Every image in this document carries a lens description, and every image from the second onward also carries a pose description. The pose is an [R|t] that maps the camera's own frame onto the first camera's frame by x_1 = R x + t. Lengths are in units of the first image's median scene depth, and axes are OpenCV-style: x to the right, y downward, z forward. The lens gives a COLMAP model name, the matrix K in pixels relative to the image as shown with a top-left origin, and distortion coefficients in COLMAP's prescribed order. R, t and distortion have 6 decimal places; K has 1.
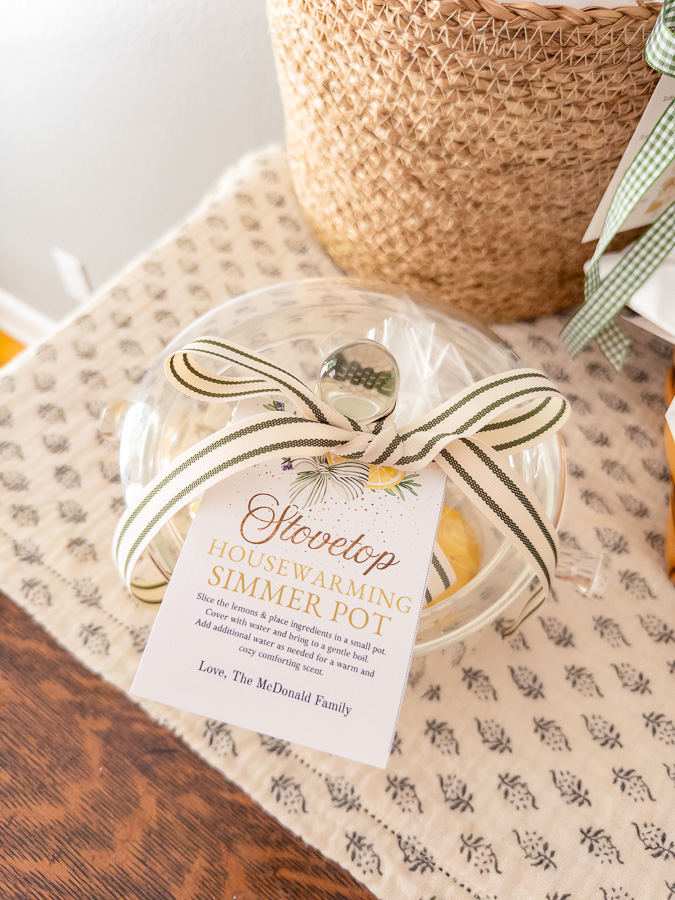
lens RADIAL K [[686.6, 0, 322.8], [0, 686.6, 448.5], [0, 0, 1]] dist [-0.004018, -0.063433]
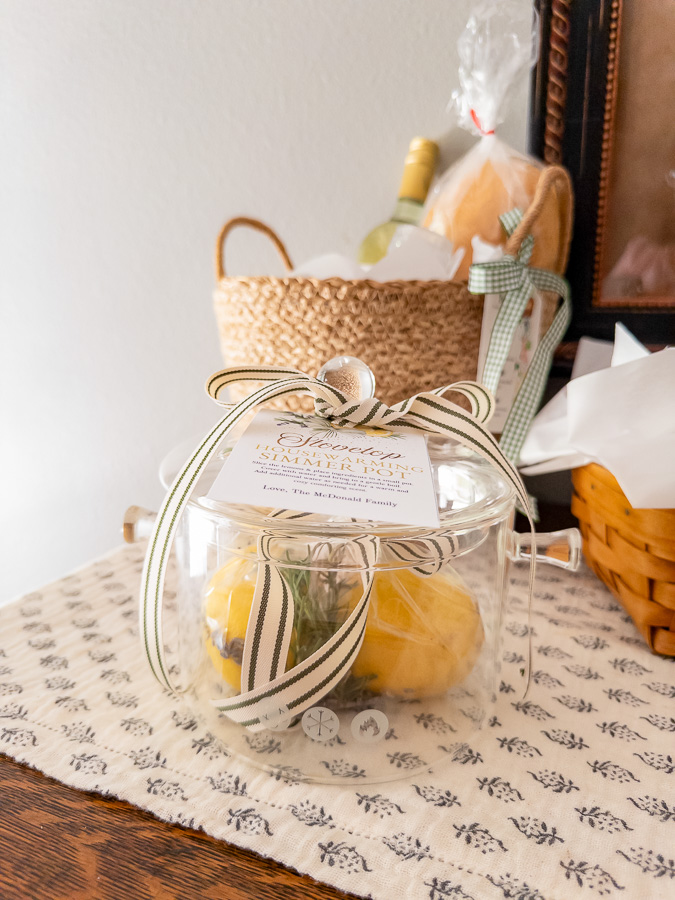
lens RADIAL K [[674.6, 0, 327.0], [0, 674.6, 431.2], [0, 0, 1]] dist [0.040014, -0.074350]
pose [[0.982705, -0.059499, 0.175361, -0.174375], [0.168122, 0.683652, -0.710180, 0.706895], [-0.077631, 0.727379, 0.681831, 0.087667]]
